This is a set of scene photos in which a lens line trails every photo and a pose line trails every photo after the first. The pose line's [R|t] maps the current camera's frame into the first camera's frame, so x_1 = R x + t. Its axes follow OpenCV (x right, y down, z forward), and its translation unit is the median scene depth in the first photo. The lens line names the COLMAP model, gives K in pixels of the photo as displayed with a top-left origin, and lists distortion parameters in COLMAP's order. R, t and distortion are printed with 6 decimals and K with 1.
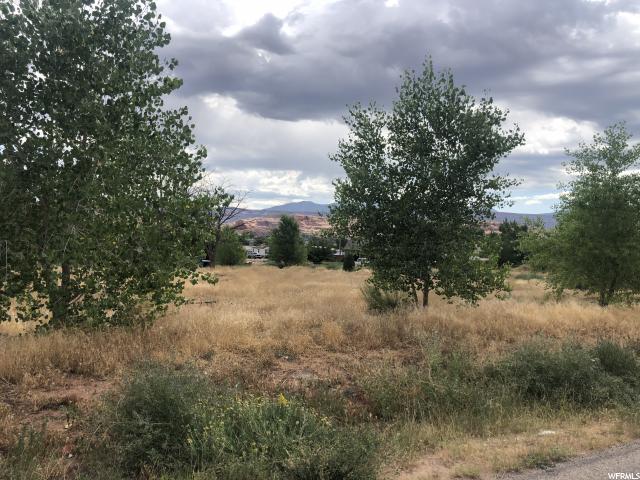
lens RADIAL K [[502.0, 0, 320.0], [0, 502.0, 240.0], [0, 0, 1]] dist [0.012408, 0.005748]
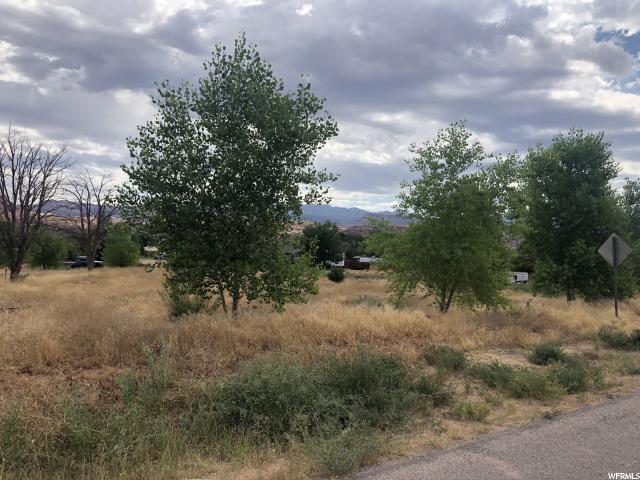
lens RADIAL K [[480.2, 0, 320.0], [0, 480.2, 240.0], [0, 0, 1]] dist [0.008171, 0.000387]
pose [[0.990172, 0.010403, 0.139464, 0.914755], [-0.009926, 0.999942, -0.004110, 0.024218], [-0.139499, 0.002686, 0.990219, 0.497696]]
